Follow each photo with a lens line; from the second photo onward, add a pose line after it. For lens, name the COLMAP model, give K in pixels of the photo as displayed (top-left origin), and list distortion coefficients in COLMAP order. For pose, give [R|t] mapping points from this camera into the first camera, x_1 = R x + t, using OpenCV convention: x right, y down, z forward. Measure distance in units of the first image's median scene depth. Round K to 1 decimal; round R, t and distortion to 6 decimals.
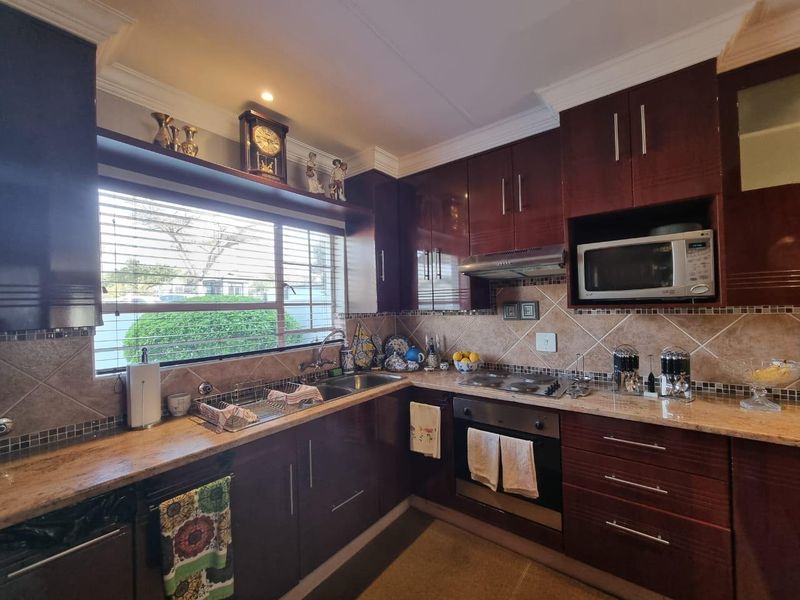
lens RADIAL K [[328.6, 0, 403.0], [0, 328.6, 302.8], [0, 0, 1]] dist [-0.002440, -0.000106]
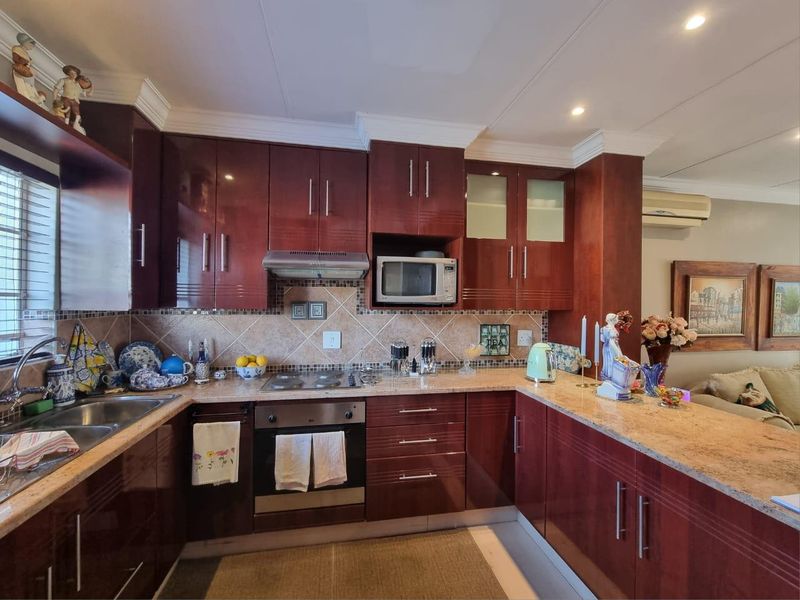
lens RADIAL K [[340.0, 0, 399.9], [0, 340.0, 303.2], [0, 0, 1]] dist [-0.000644, -0.000064]
pose [[0.665315, 0.030905, 0.745922, -0.268997], [-0.031718, 0.999411, -0.013117, 0.006763], [-0.745888, -0.014933, 0.665904, 0.094948]]
